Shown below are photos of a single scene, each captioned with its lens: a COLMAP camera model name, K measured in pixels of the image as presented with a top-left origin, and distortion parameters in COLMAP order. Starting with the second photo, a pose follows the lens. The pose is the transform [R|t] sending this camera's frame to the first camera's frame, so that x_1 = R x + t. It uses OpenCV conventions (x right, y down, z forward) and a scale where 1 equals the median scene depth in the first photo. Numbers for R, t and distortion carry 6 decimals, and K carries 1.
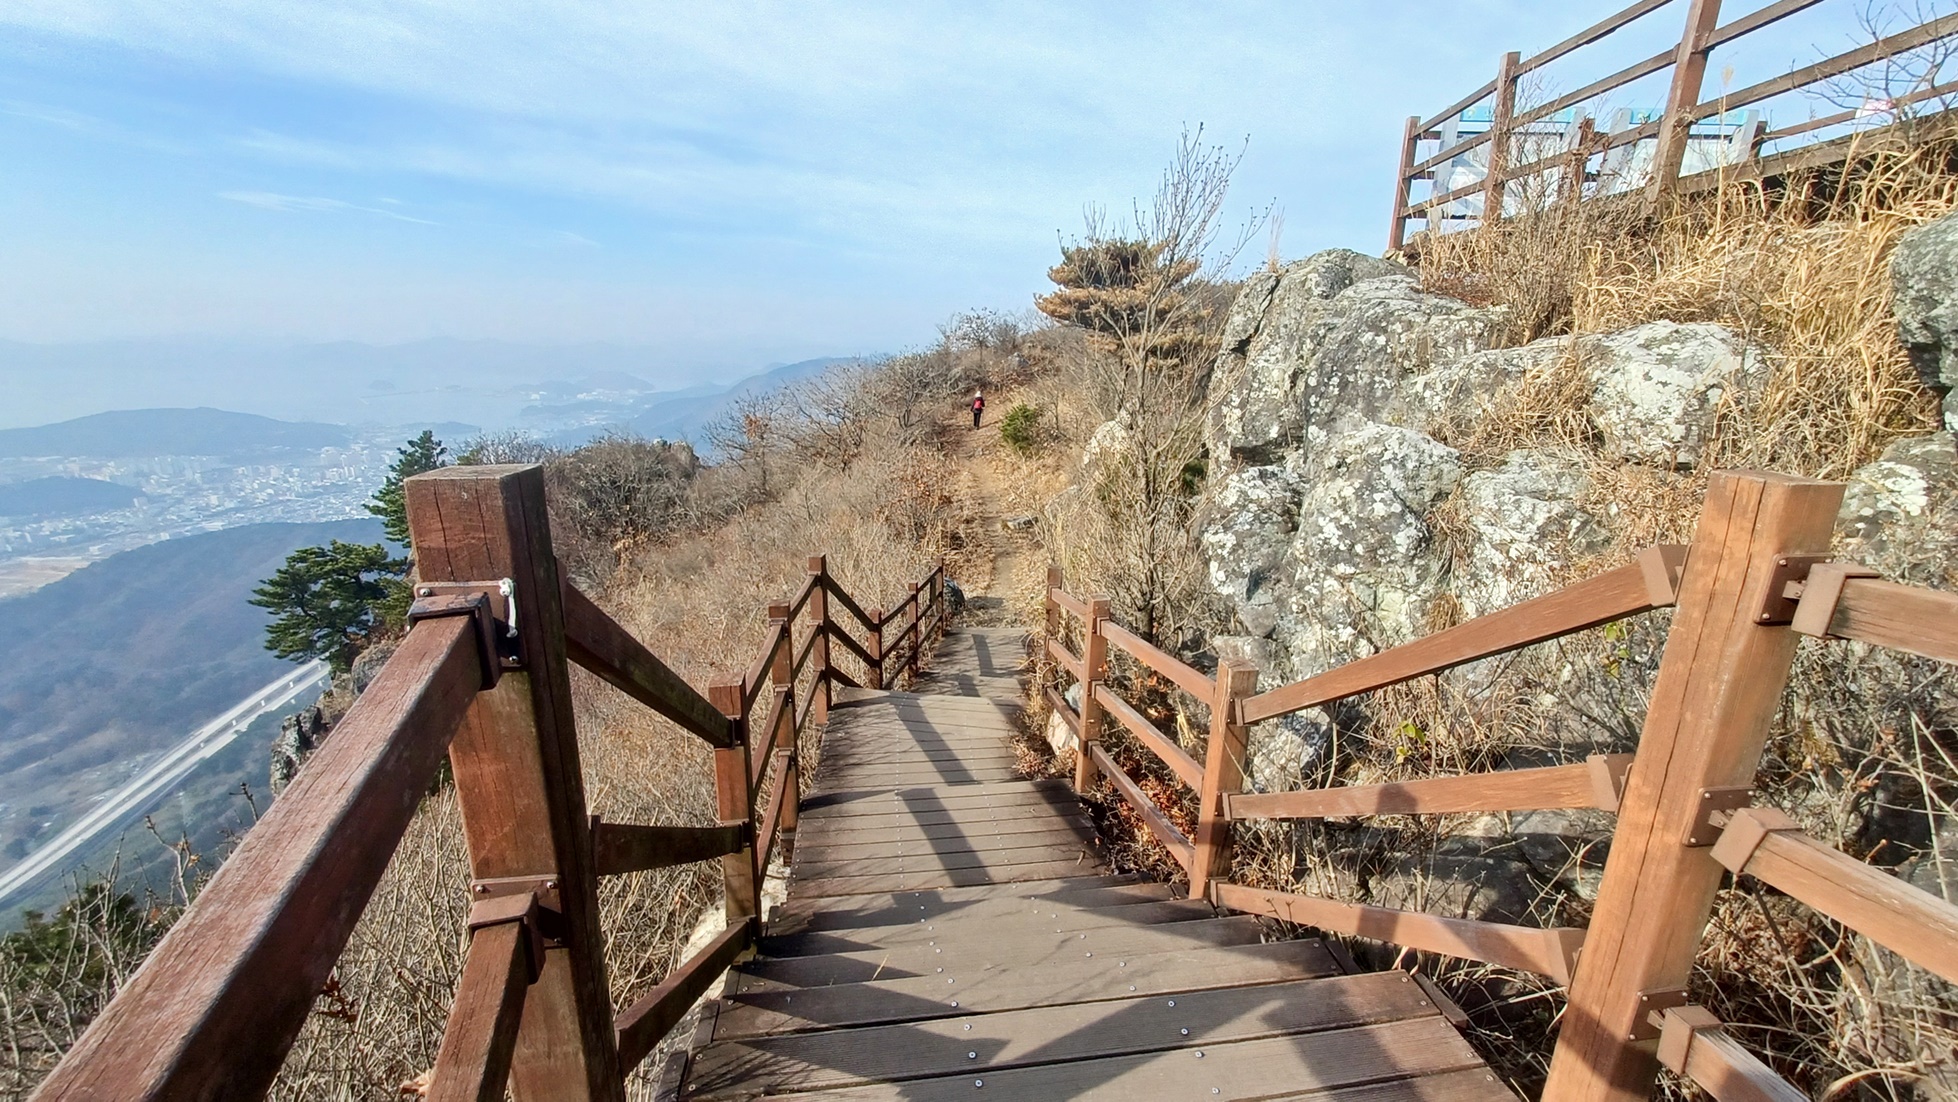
lens RADIAL K [[783.4, 0, 979.0], [0, 783.4, 551.0], [0, 0, 1]] dist [0.001083, -0.000063]
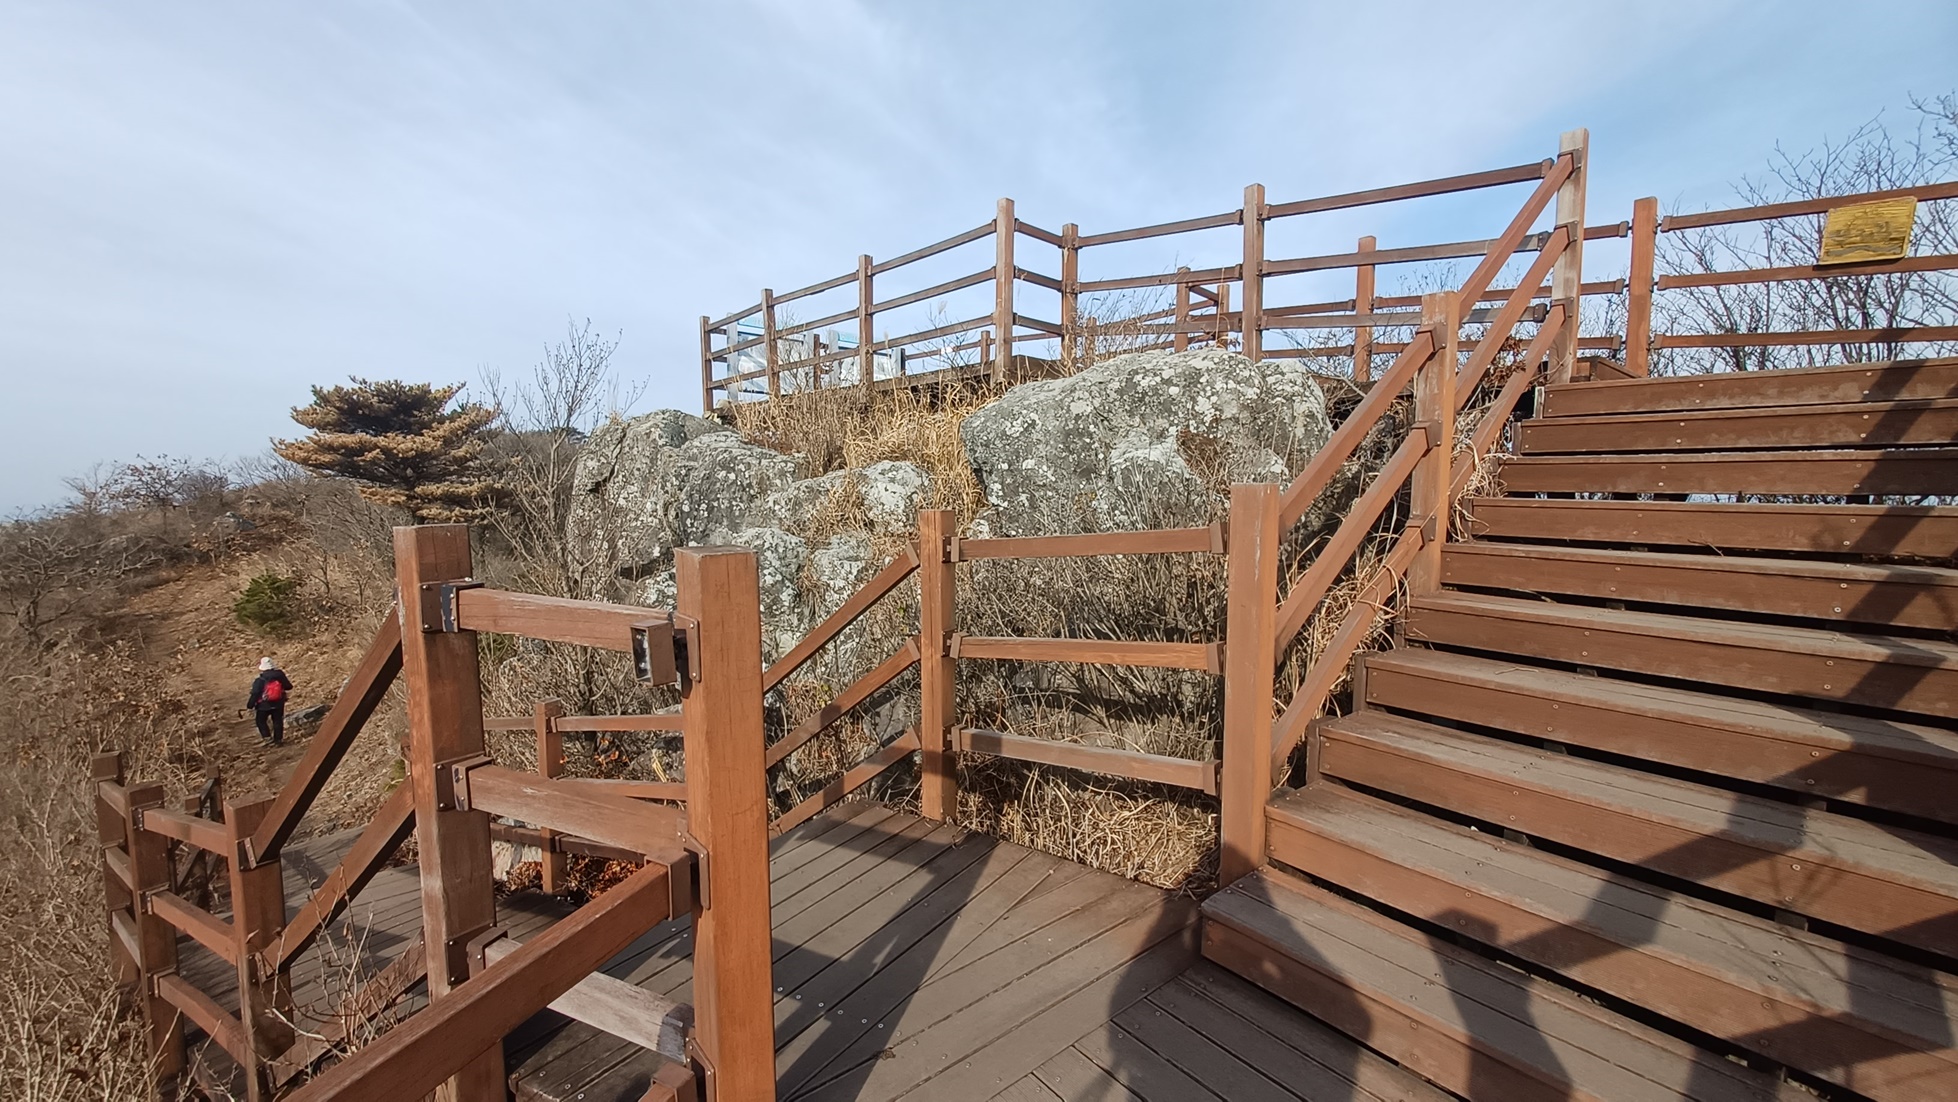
lens RADIAL K [[783.4, 0, 979.0], [0, 783.4, 551.0], [0, 0, 1]] dist [0.001083, -0.000063]
pose [[0.678449, -0.082996, 0.729945, -0.217669], [0.213927, 0.972858, -0.088219, 0.077945], [-0.702811, 0.216007, 0.677789, -0.227051]]
